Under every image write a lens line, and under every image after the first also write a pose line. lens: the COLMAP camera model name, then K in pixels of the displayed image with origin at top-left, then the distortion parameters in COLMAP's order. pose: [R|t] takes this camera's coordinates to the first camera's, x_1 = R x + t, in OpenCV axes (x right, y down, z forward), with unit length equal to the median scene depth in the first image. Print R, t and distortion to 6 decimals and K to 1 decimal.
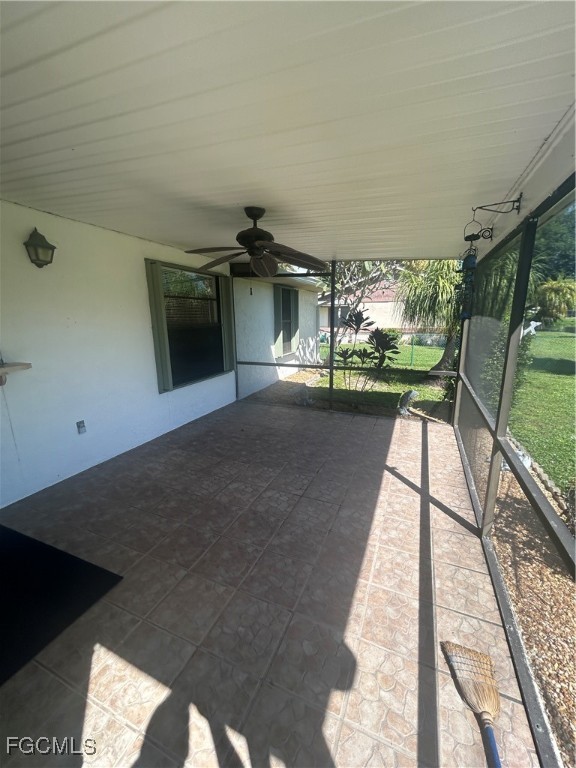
lens RADIAL K [[314.3, 0, 288.0], [0, 314.3, 384.0], [0, 0, 1]] dist [0.002804, 0.000010]
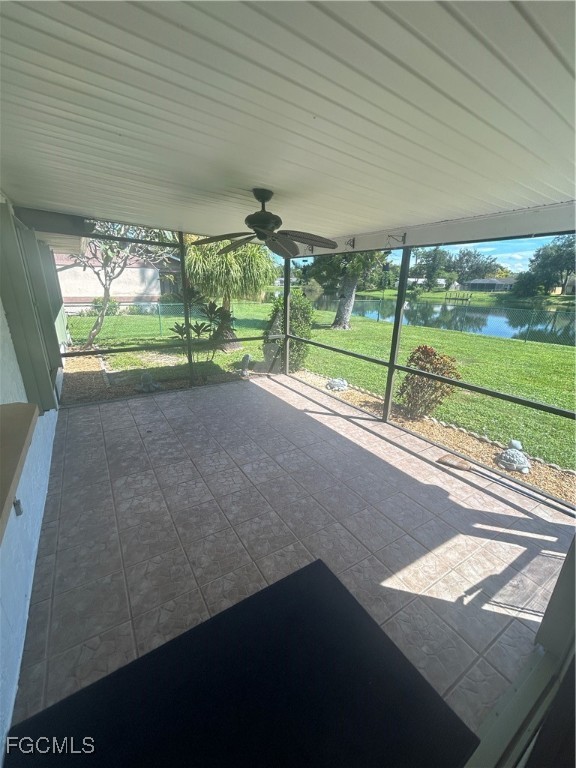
lens RADIAL K [[311.2, 0, 288.0], [0, 311.2, 384.0], [0, 0, 1]] dist [-0.002161, 0.000089]
pose [[0.569495, -0.234854, 0.787731, -0.885576], [0.149732, 0.971921, 0.181520, -0.114981], [-0.808243, 0.014574, 0.588669, 0.318125]]
